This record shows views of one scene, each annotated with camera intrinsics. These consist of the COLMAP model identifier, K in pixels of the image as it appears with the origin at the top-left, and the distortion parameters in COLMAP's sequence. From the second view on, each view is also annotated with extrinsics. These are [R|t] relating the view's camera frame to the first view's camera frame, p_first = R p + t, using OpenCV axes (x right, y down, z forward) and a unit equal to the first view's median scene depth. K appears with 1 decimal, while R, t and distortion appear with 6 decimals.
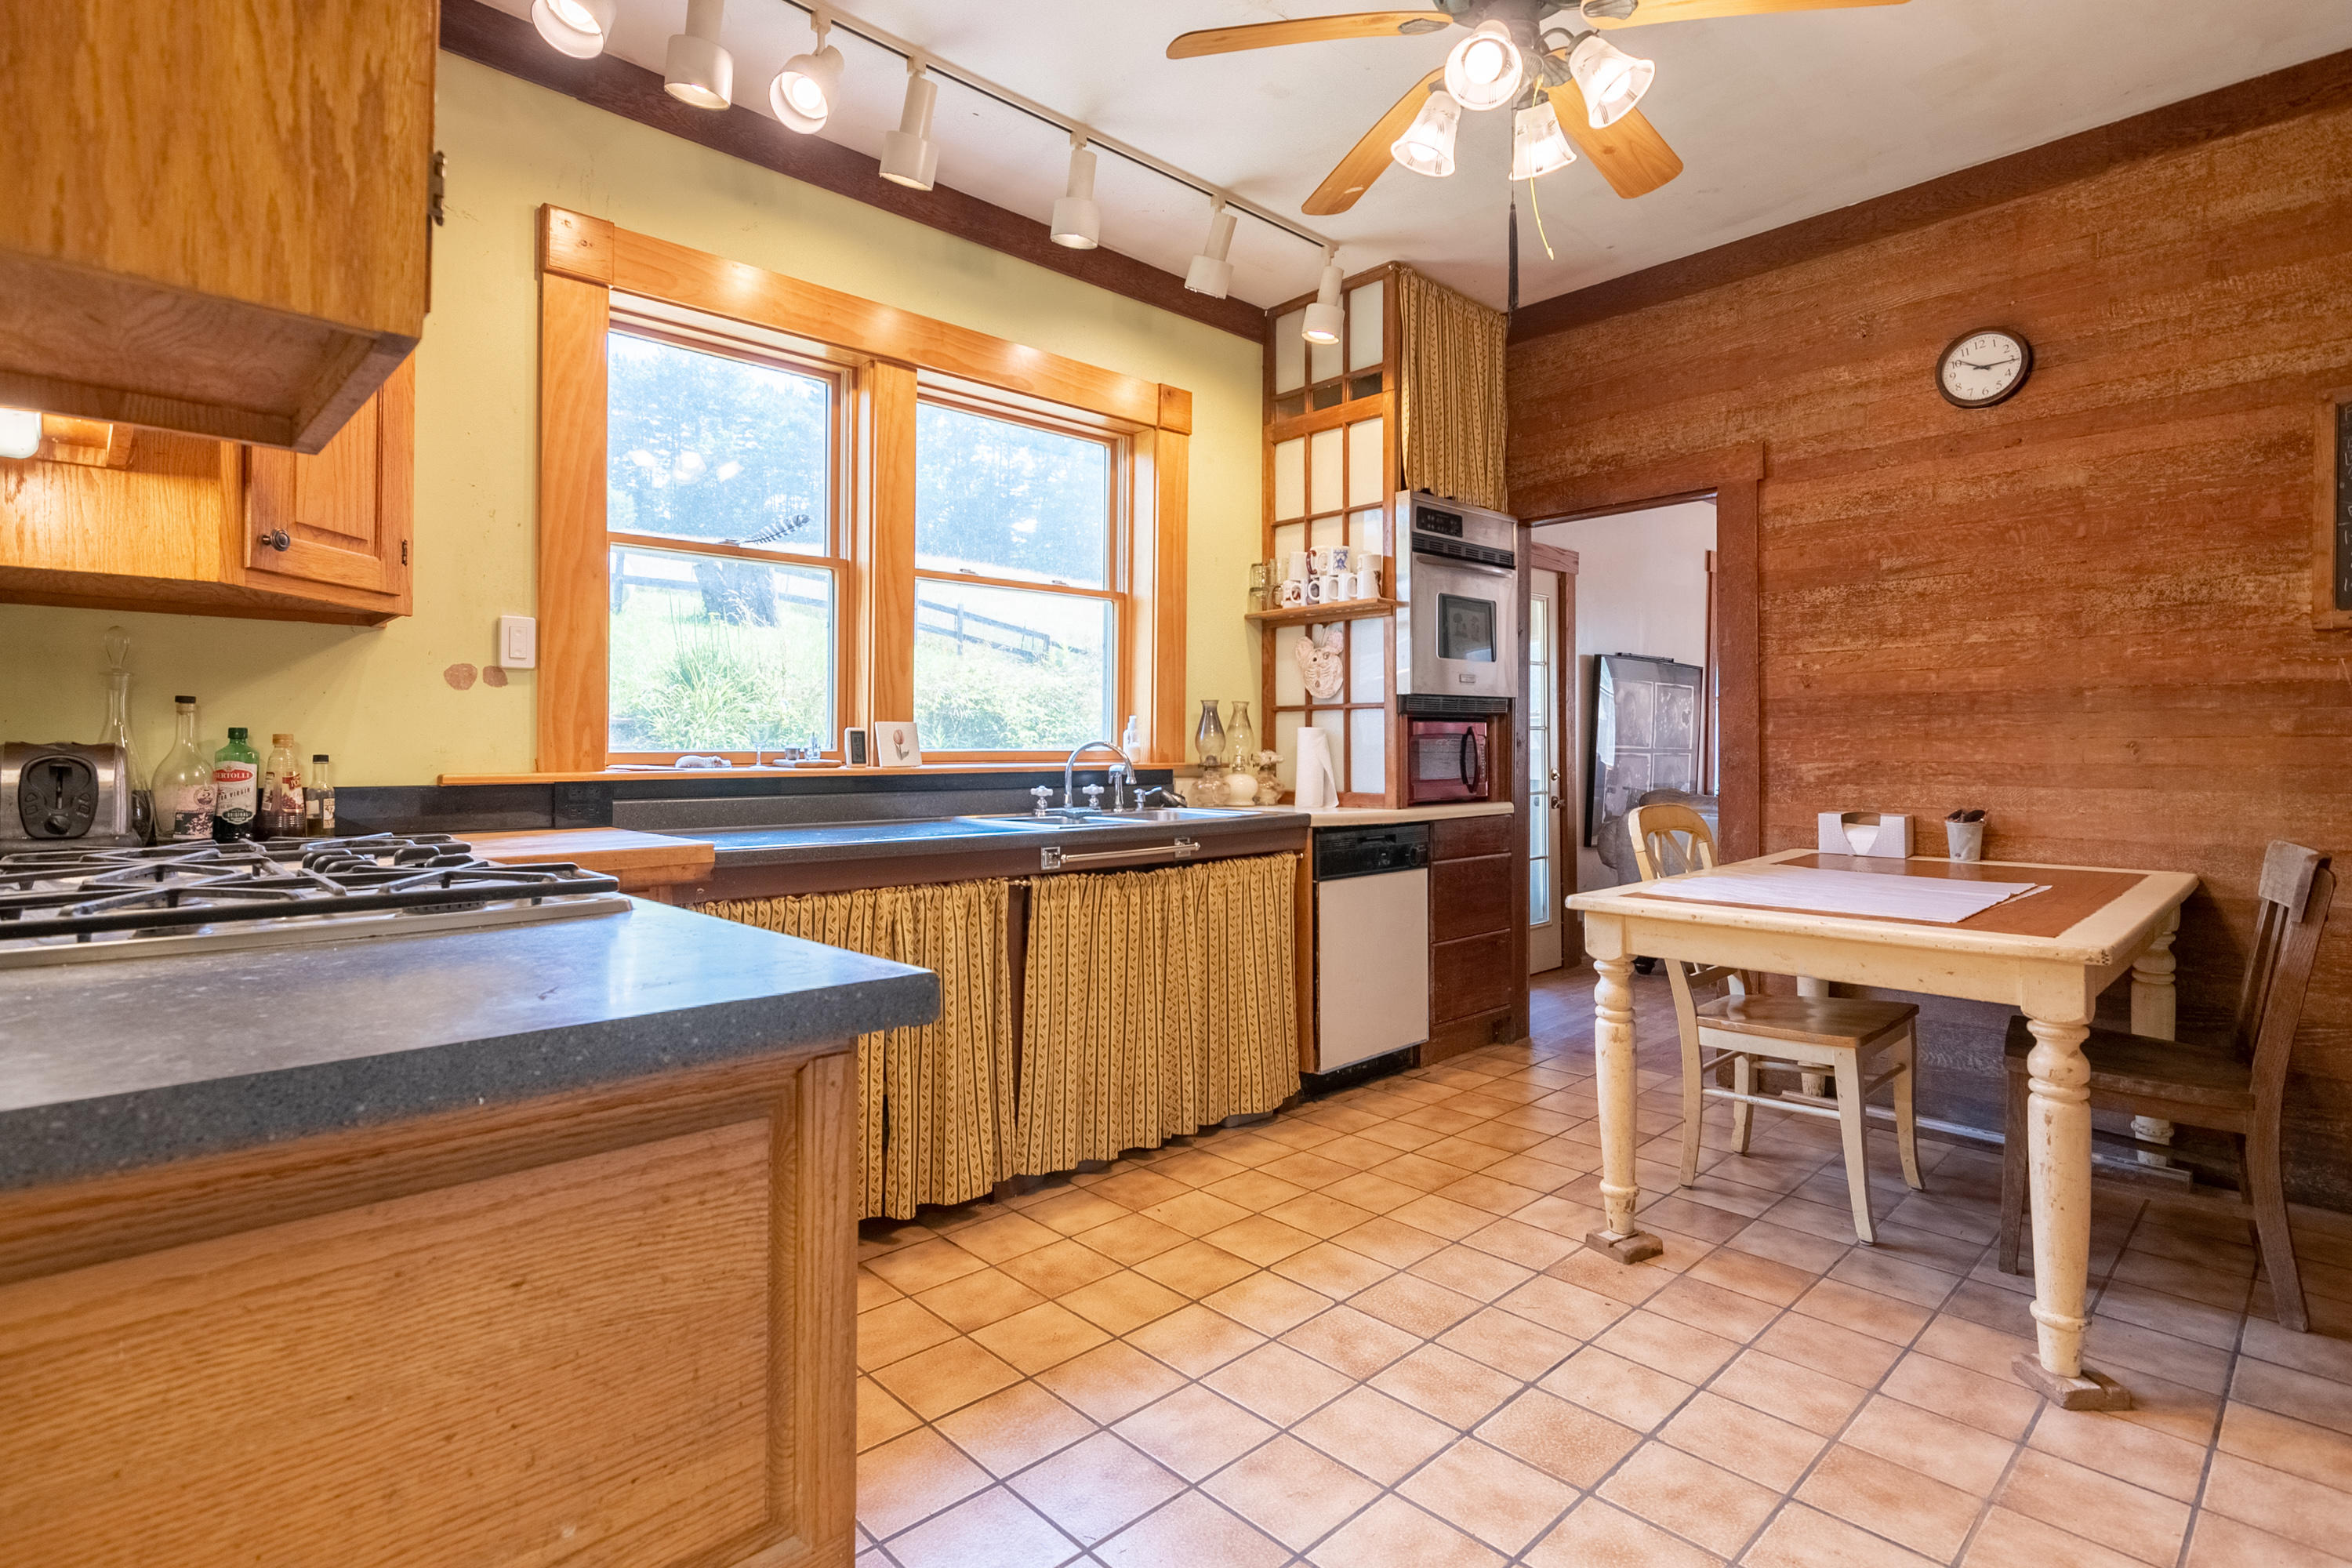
lens RADIAL K [[1151.9, 0, 1160.4], [0, 1151.9, 744.2], [0, 0, 1]] dist [0.000636, -0.000306]
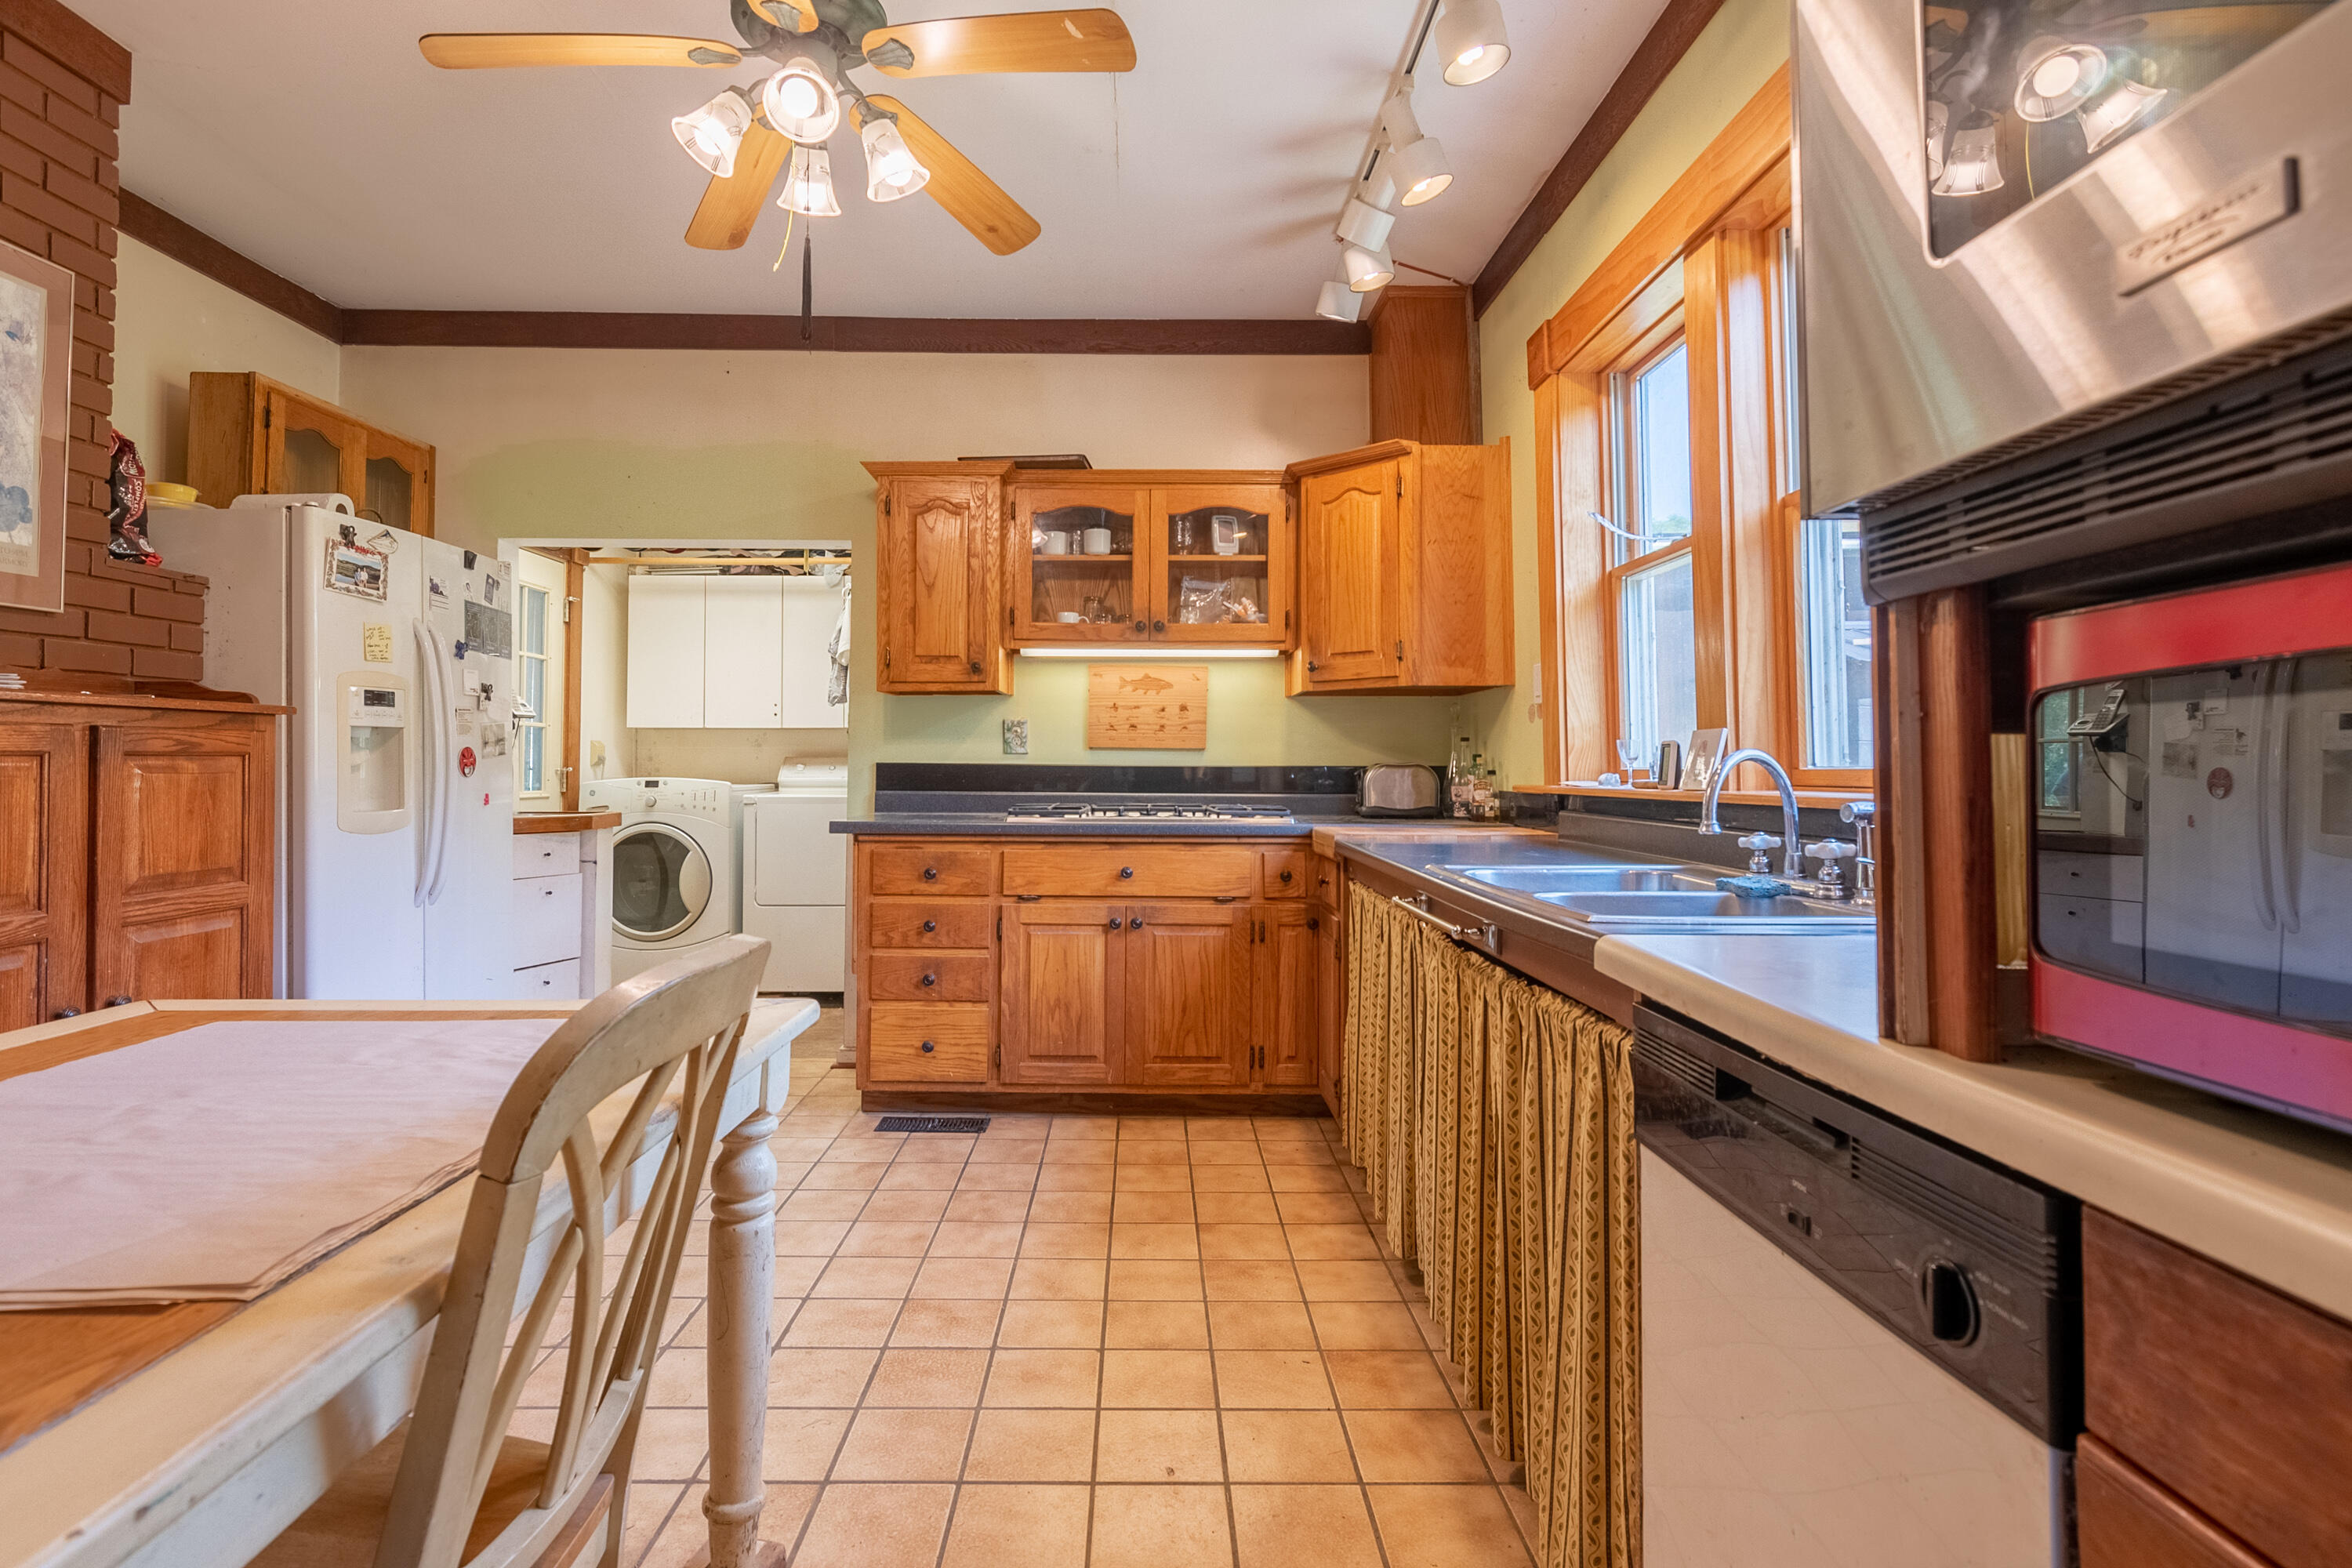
lens RADIAL K [[1165.4, 0, 1139.2], [0, 1165.4, 744.7], [0, 0, 1]] dist [0.001066, -0.000080]
pose [[-0.684255, -0.012567, -0.729135, 0.574923], [0.004083, 0.999770, -0.021064, 0.004388], [0.729232, -0.017390, -0.684046, 1.285788]]
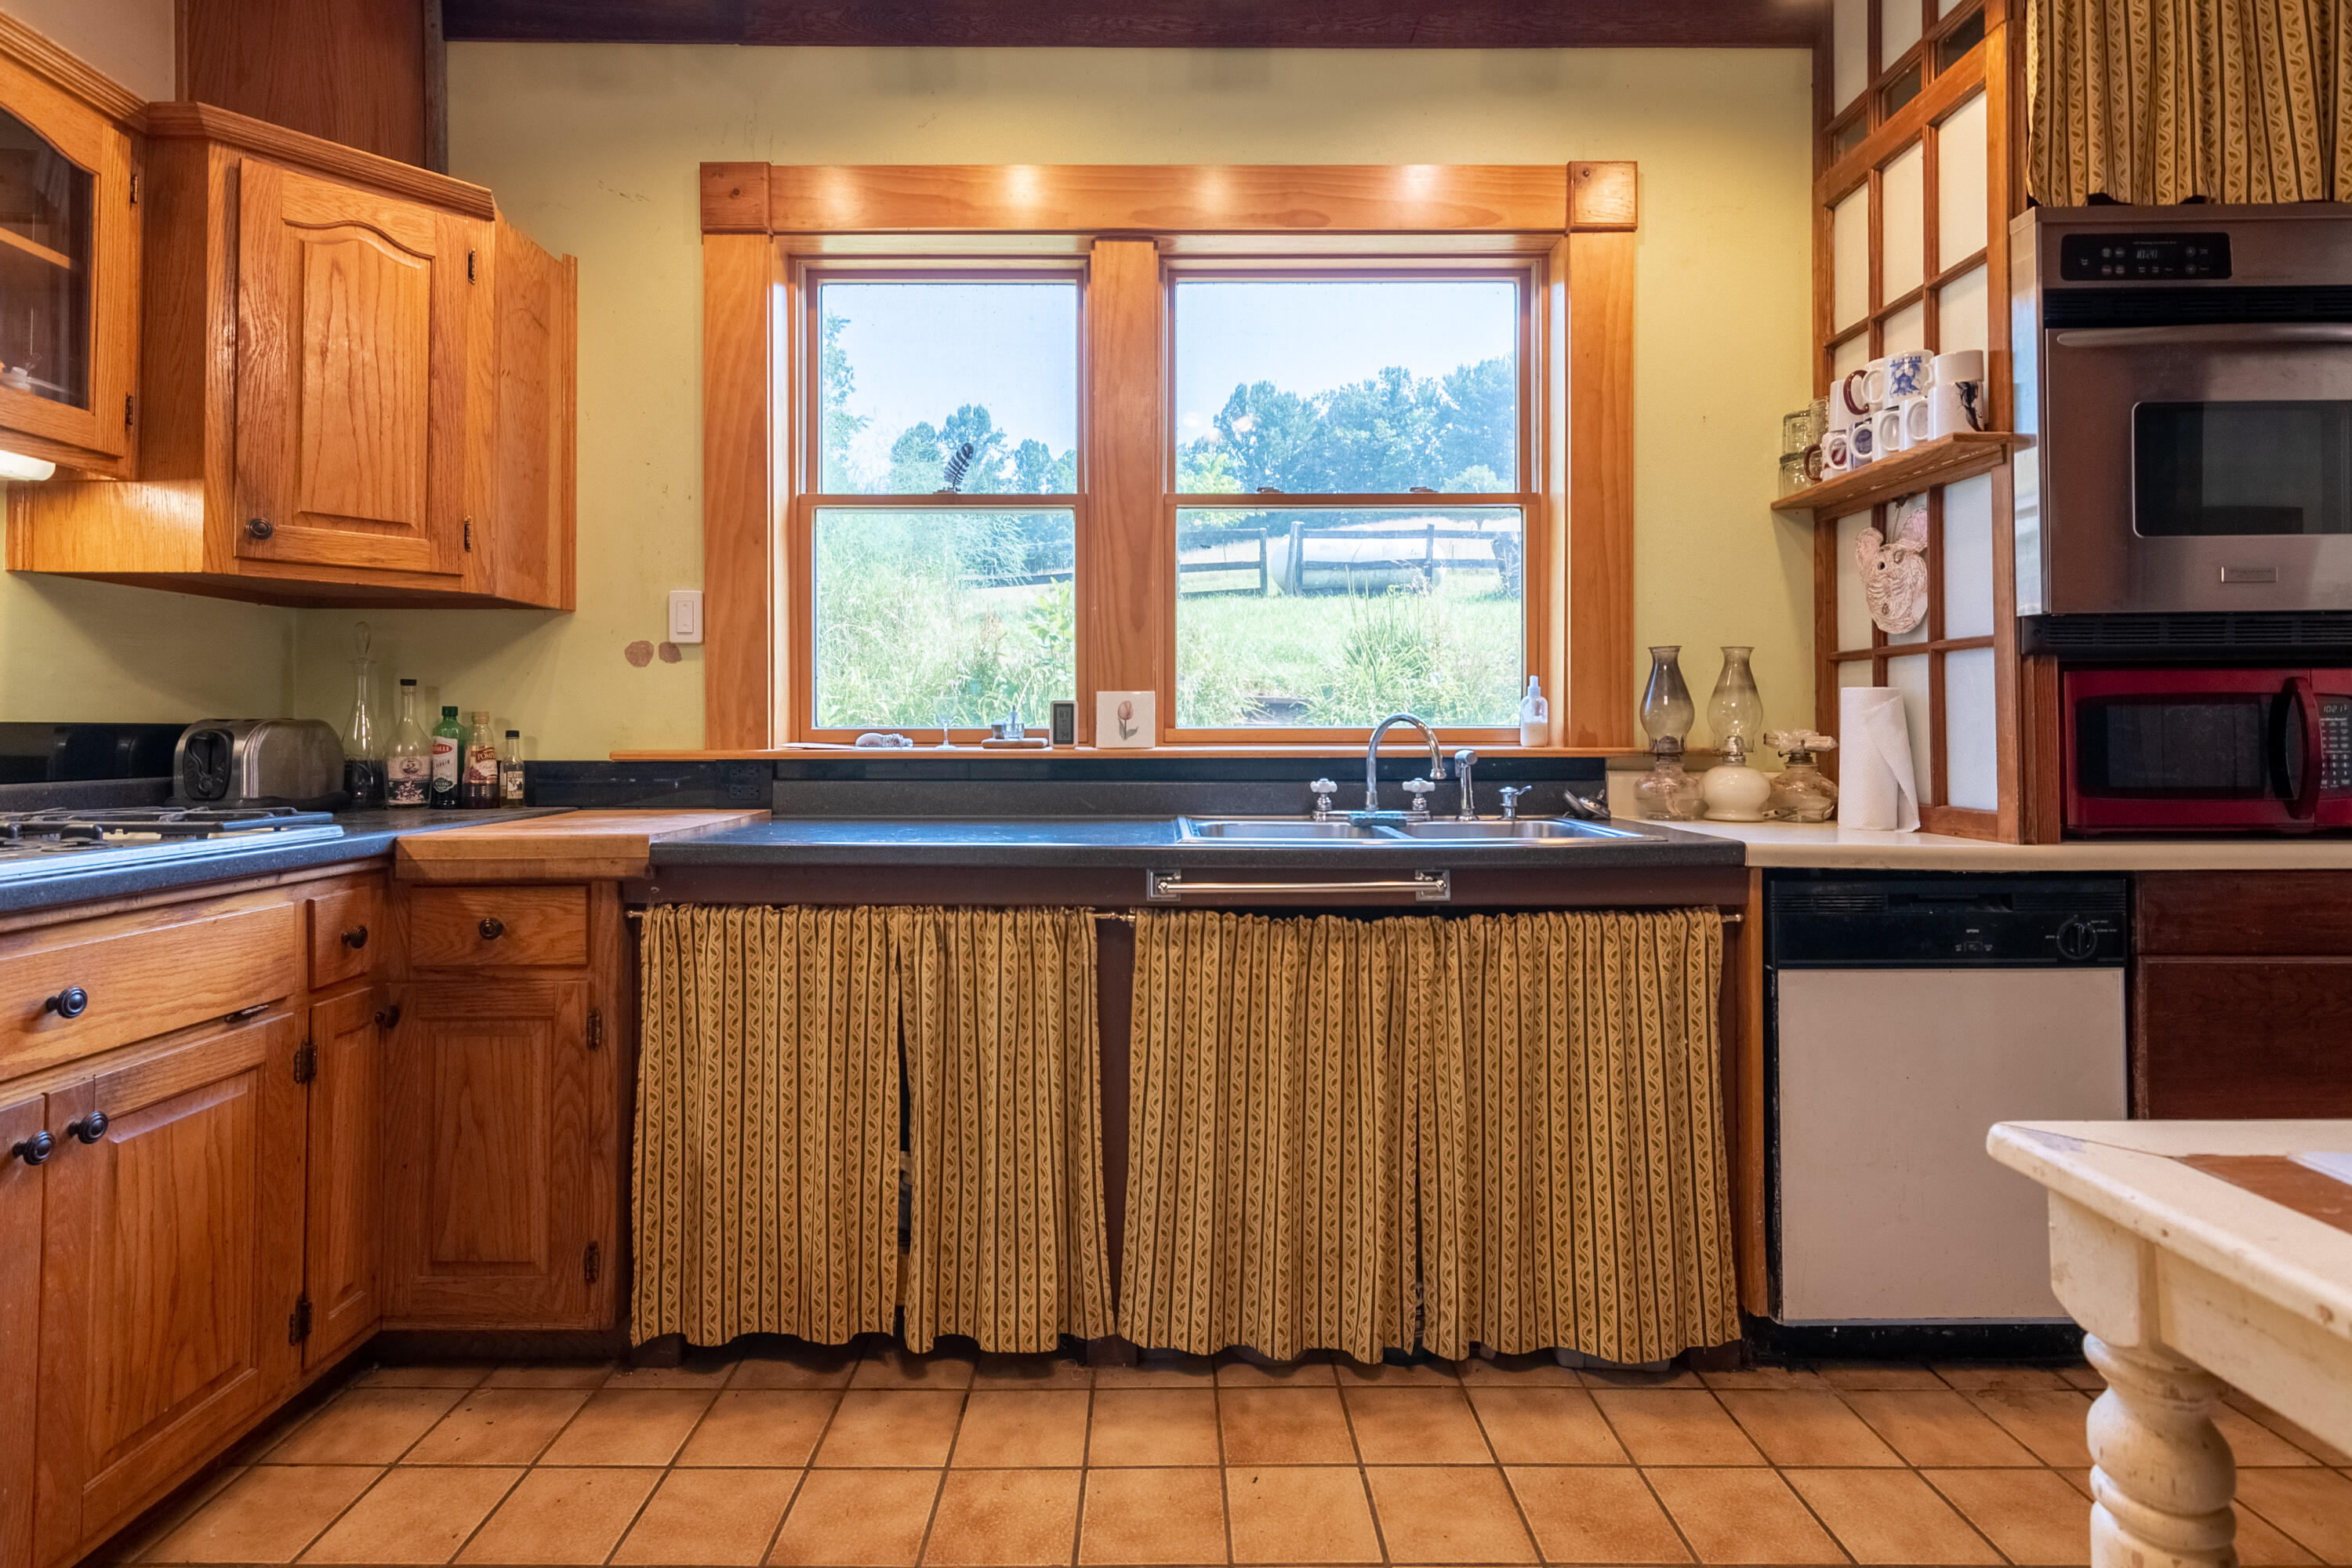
lens RADIAL K [[1155.1, 0, 1164.5], [0, 1155.1, 715.7], [0, 0, 1]] dist [-0.000847, 0.000905]
pose [[0.733304, -0.006996, -0.679865, 0.336086], [0.002248, 0.999967, -0.007865, 0.003808], [0.679897, 0.004239, 0.733295, 0.454337]]
